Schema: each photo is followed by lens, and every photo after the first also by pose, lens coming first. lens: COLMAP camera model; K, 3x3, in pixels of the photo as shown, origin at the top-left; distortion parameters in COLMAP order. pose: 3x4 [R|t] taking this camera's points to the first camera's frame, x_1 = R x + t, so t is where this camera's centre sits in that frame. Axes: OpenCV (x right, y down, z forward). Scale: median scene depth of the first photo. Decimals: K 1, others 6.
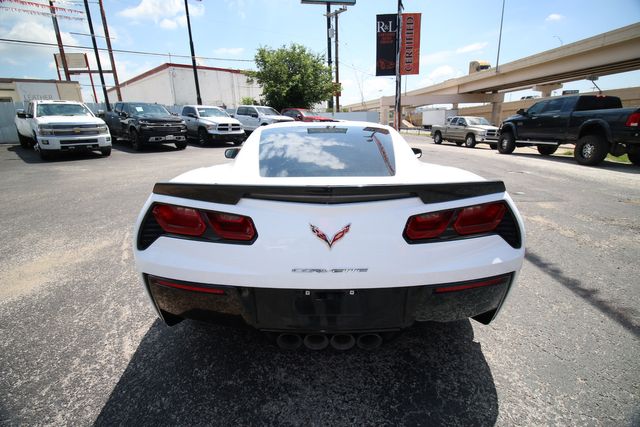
lens RADIAL K [[293.6, 0, 320.6], [0, 293.6, 211.9], [0, 0, 1]] dist [-0.005283, -0.008854]
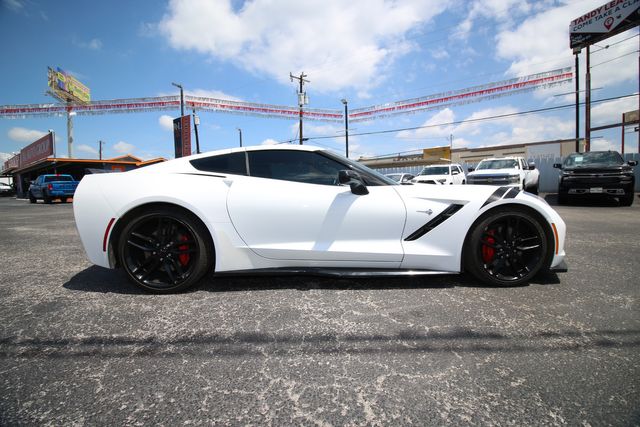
lens RADIAL K [[293.6, 0, 319.7], [0, 293.6, 210.8], [0, 0, 1]] dist [-0.005283, -0.008854]
pose [[0.036609, 0.081555, -0.995996, 0.148903], [-0.279957, 0.957593, 0.068120, -0.022868], [0.959314, 0.276342, 0.057888, 0.137376]]
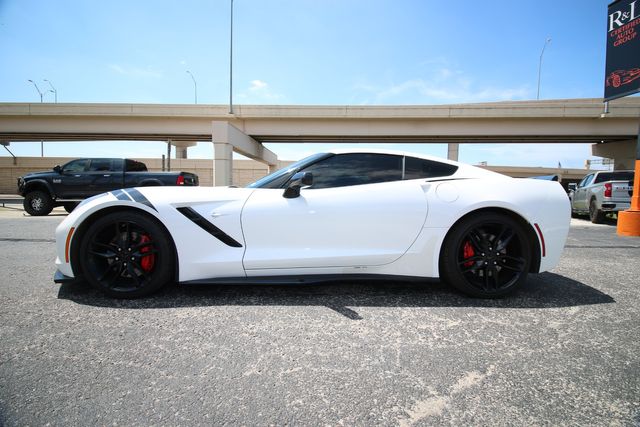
lens RADIAL K [[293.6, 0, 324.0], [0, 293.6, 209.4], [0, 0, 1]] dist [-0.005283, -0.008854]
pose [[-0.042761, -0.039708, 0.998296, -0.140964], [0.271809, 0.961058, 0.049869, -0.023180], [-0.961401, 0.273479, -0.030303, 0.149203]]
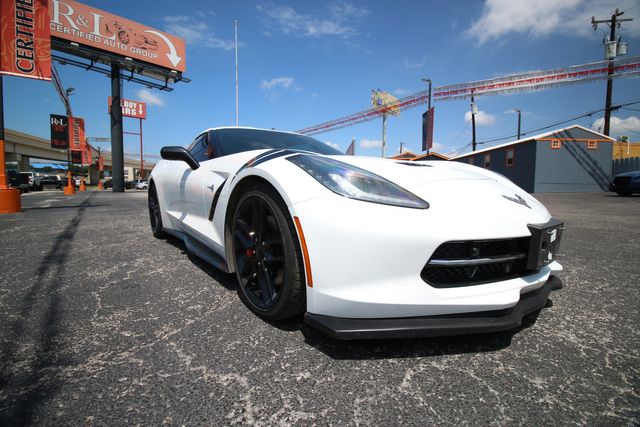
lens RADIAL K [[293.6, 0, 320.4], [0, 293.6, 208.2], [0, 0, 1]] dist [-0.005283, -0.008854]
pose [[-0.787938, 0.060808, -0.612745, 0.072461], [-0.166058, 0.937258, 0.306549, -0.053290], [0.592941, 0.343292, -0.728404, 0.267863]]
